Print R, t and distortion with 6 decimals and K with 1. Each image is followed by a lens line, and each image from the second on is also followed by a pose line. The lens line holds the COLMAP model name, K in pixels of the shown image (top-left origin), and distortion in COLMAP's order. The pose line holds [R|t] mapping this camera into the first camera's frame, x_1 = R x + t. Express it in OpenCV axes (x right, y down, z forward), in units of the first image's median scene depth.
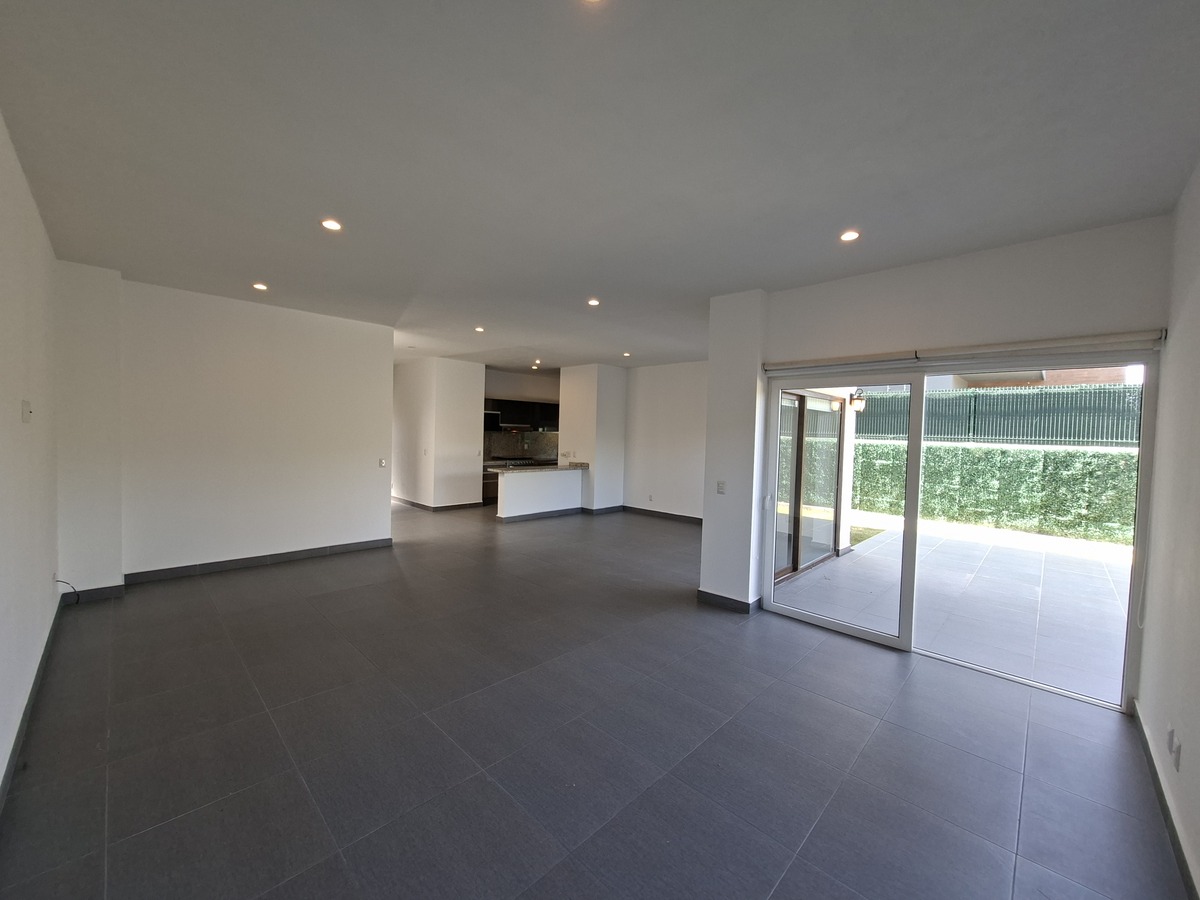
lens RADIAL K [[473.1, 0, 609.7], [0, 473.1, 447.7], [0, 0, 1]] dist [-0.012749, 0.007755]
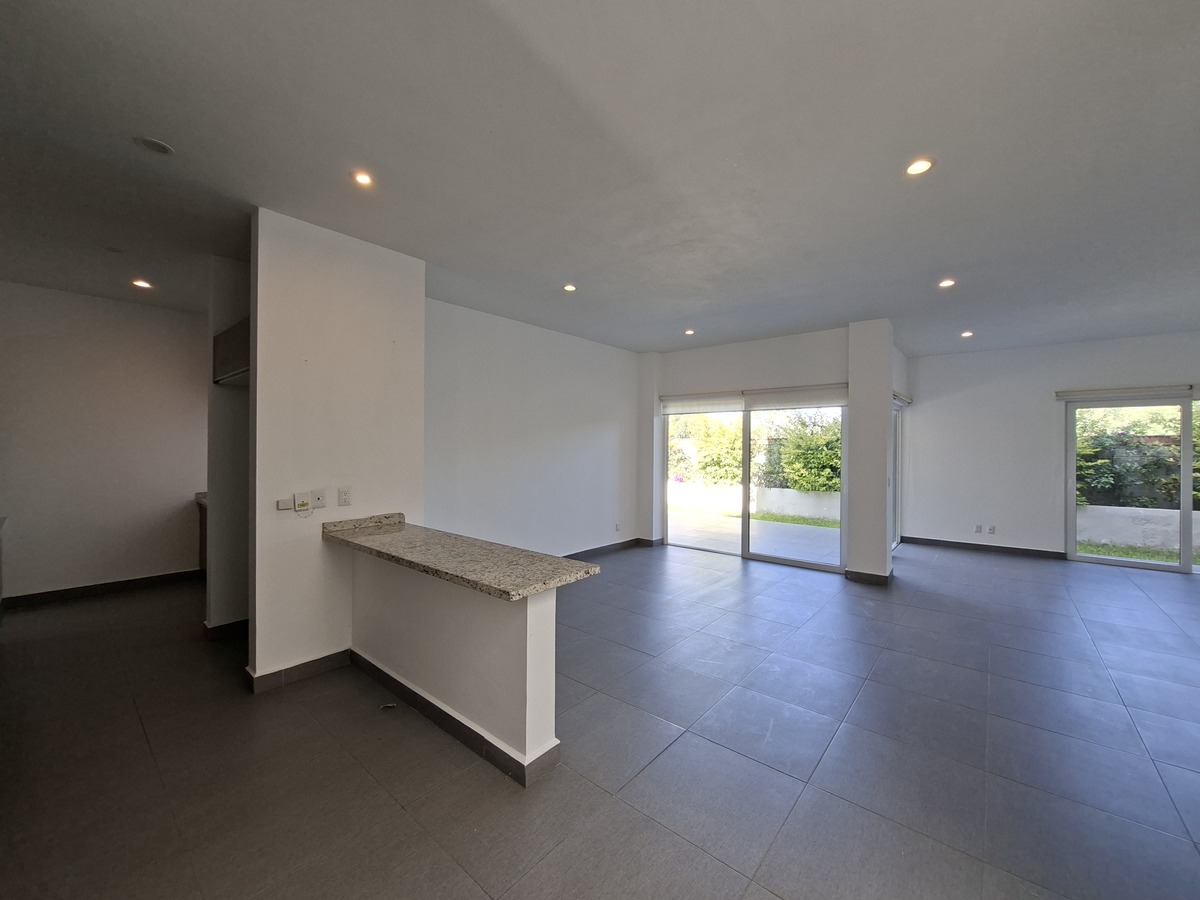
lens RADIAL K [[473.1, 0, 609.7], [0, 473.1, 447.7], [0, 0, 1]] dist [-0.012749, 0.007755]
pose [[-0.064536, -0.031694, 0.997412, -0.467073], [0.022766, 0.999189, 0.033223, -0.032588], [-0.997656, 0.024851, -0.063763, 0.916110]]
